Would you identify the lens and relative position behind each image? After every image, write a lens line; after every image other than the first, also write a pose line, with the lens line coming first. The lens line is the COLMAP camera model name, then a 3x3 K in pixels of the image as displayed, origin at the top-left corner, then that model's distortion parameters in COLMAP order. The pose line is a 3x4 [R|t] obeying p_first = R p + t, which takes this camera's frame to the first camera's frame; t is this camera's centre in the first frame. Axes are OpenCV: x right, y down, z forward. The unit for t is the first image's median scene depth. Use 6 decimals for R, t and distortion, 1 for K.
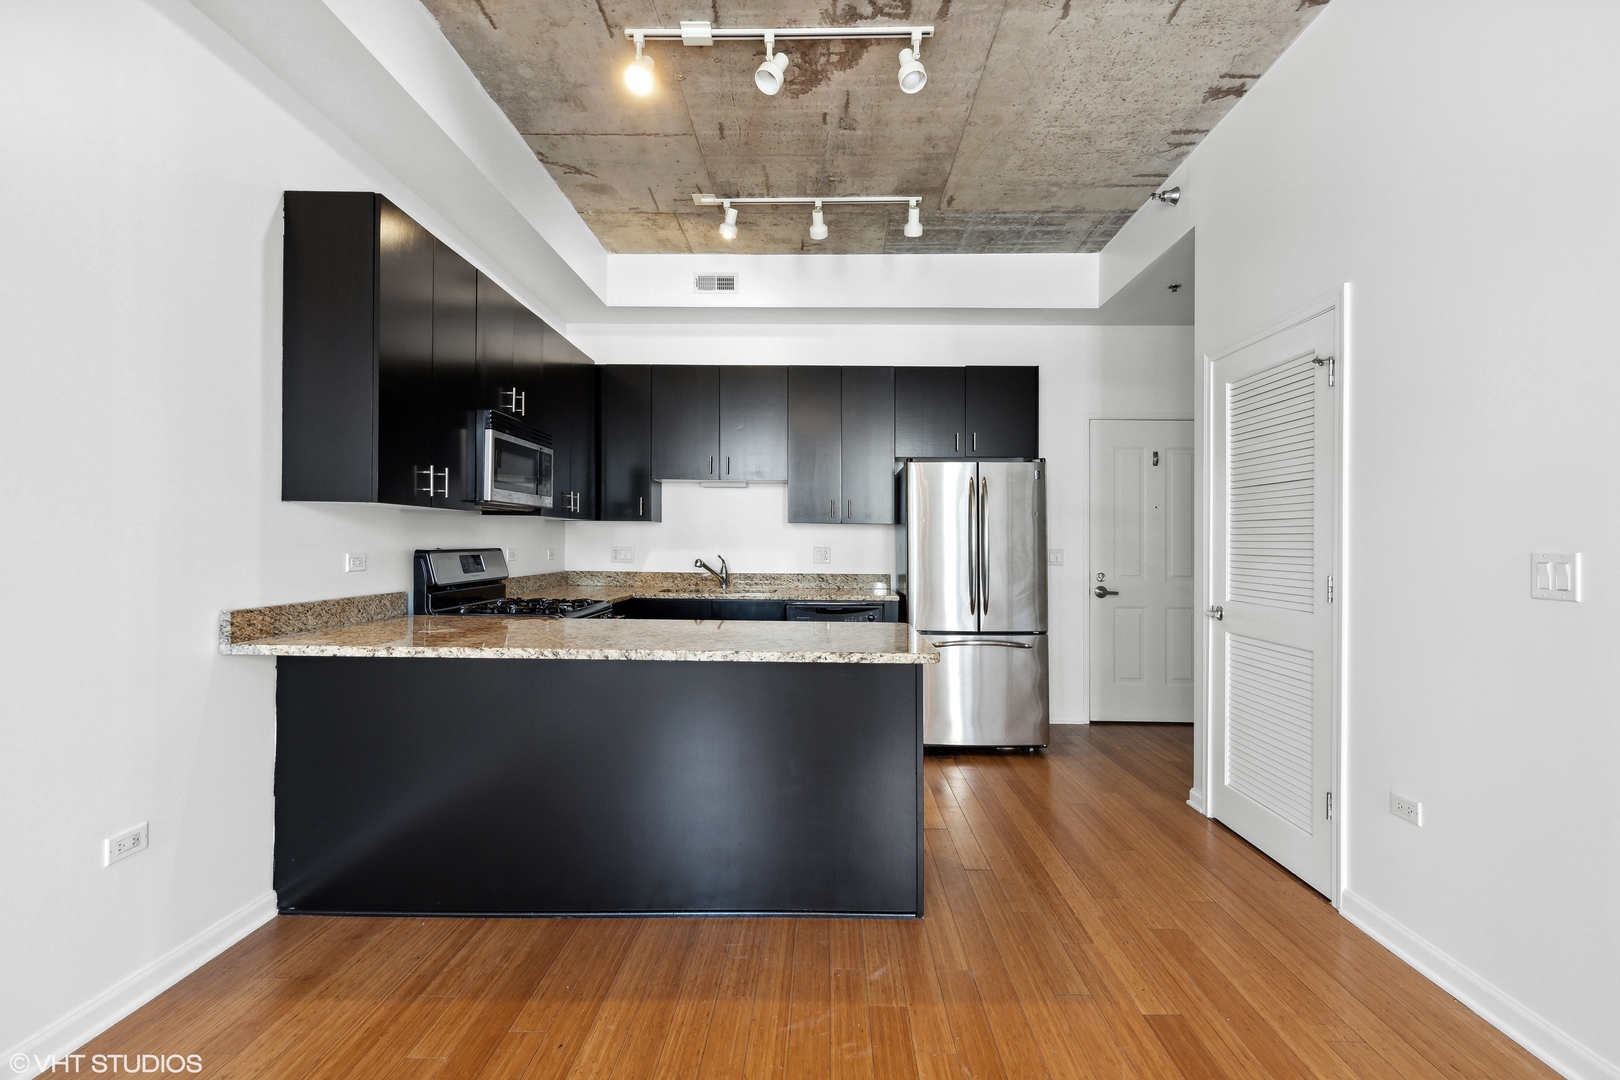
lens RADIAL K [[772.6, 0, 810.0], [0, 772.6, 540.0], [0, 0, 1]] dist [-0.000008, 0.000034]
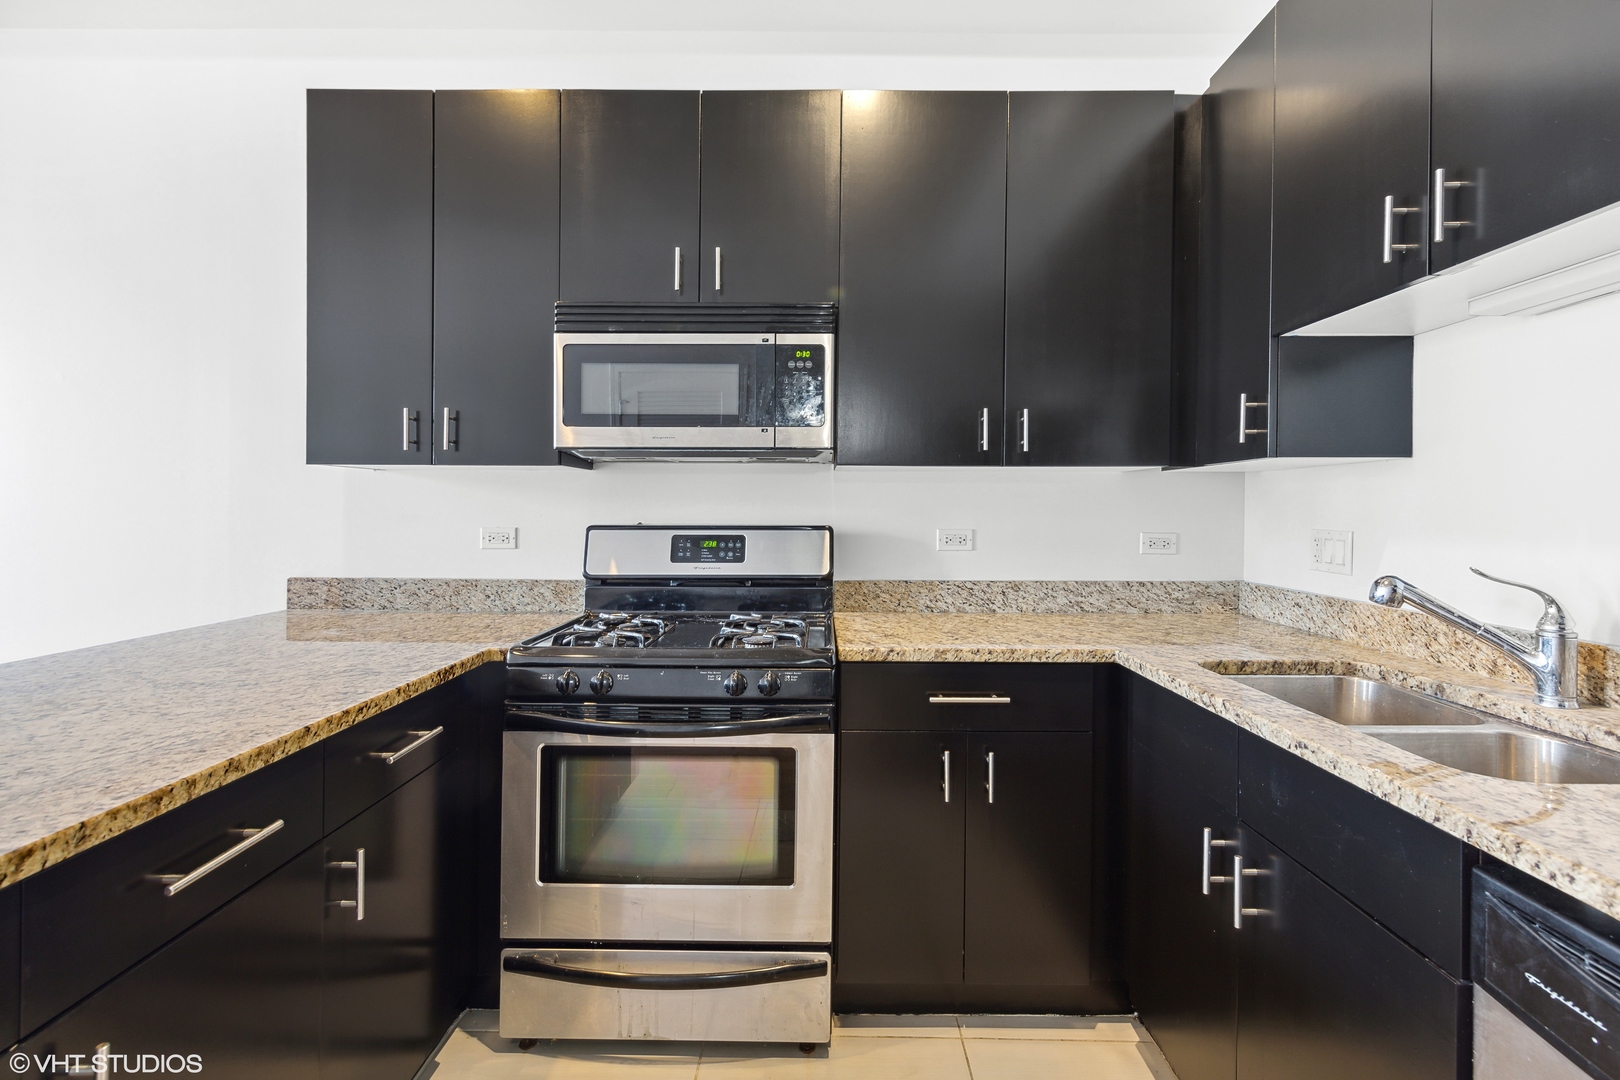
lens RADIAL K [[750.2, 0, 811.0], [0, 750.2, 493.4], [0, 0, 1]] dist [0.001203, 0.000049]
pose [[0.006898, -0.027587, -0.999596, 0.191525], [-0.001963, 0.999617, -0.027601, 0.002994], [0.999974, 0.002153, 0.006842, 1.178931]]
